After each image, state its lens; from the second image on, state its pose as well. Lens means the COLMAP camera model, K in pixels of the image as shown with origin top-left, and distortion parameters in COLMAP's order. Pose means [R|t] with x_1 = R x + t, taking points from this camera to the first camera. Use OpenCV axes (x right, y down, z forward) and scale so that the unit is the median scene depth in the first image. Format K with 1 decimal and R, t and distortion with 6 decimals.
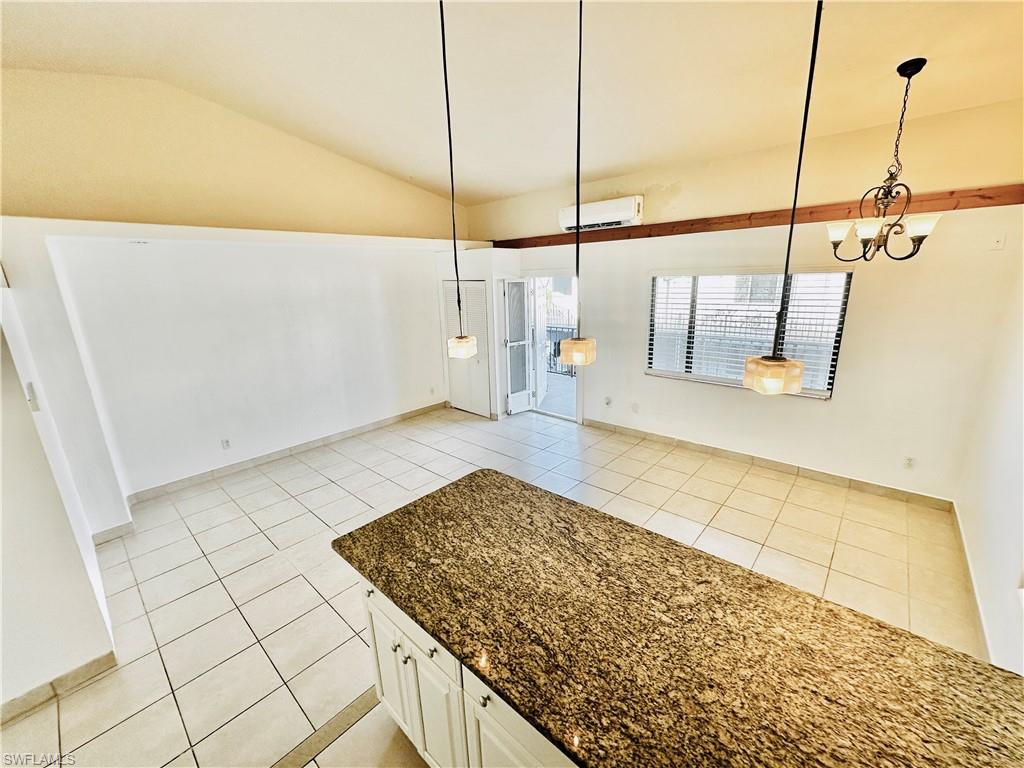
lens RADIAL K [[414.1, 0, 517.3], [0, 414.1, 387.1], [0, 0, 1]] dist [-0.000831, -0.000031]
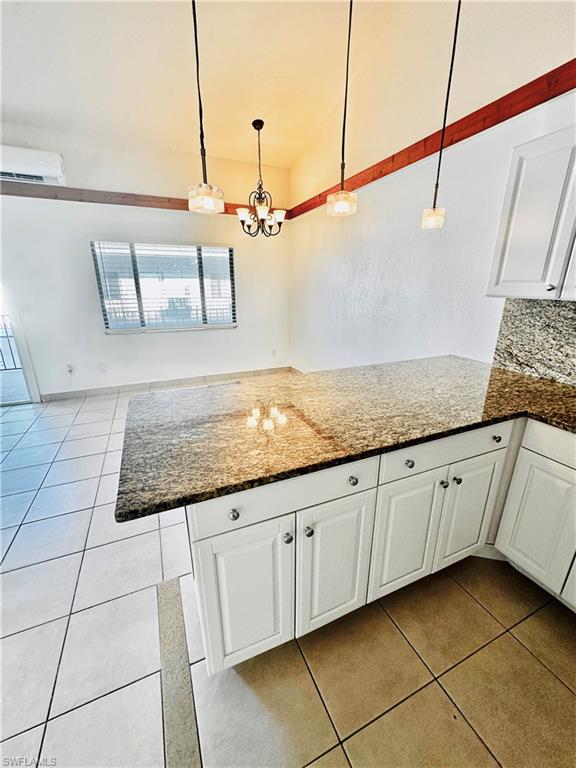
lens RADIAL K [[310.6, 0, 287.8], [0, 310.6, 381.3], [0, 0, 1]] dist [-0.000831, -0.000031]
pose [[0.417699, -0.243492, 0.875351, -0.470239], [0.225062, 0.961125, 0.159956, 0.128915], [-0.880269, 0.130195, 0.456262, 0.401823]]
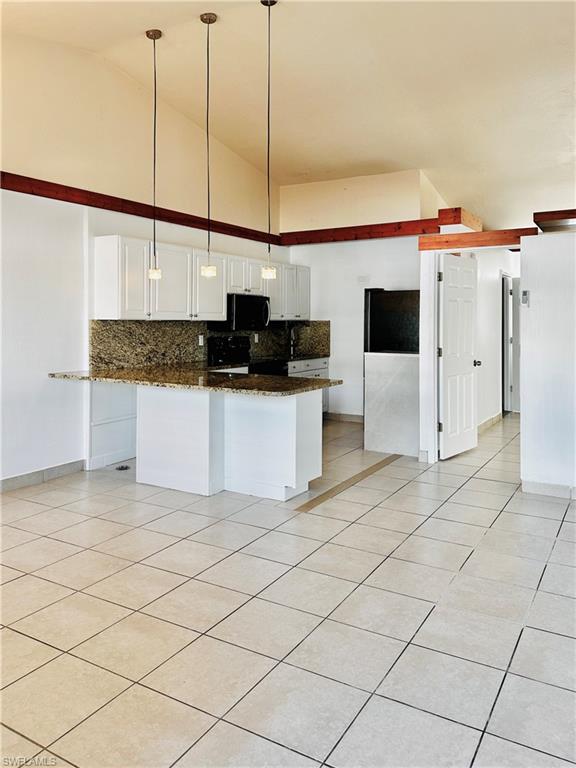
lens RADIAL K [[579.8, 0, 288.3], [0, 579.8, 328.9], [0, 0, 1]] dist [0.103442, -0.123755]
pose [[-0.981363, 0.023826, -0.190681, 0.181505], [-0.028878, 0.962730, 0.268919, -0.354334], [0.189981, 0.269413, -0.944099, 2.271925]]
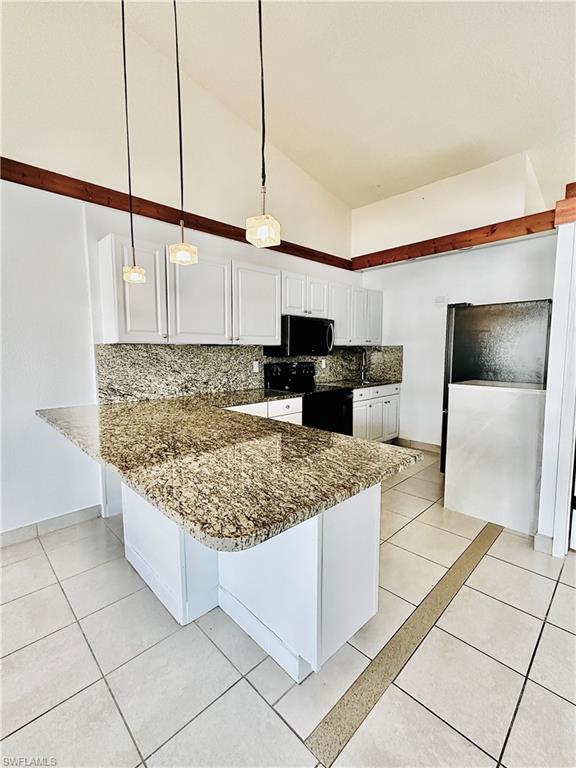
lens RADIAL K [[340.9, 0, 284.1], [0, 340.9, 383.0], [0, 0, 1]] dist [0.011684, 0.000010]
pose [[-0.996602, 0.023530, 0.078935, -0.144927], [0.049359, 0.937808, 0.343627, -0.030584], [-0.065940, 0.346355, -0.935783, 1.159690]]
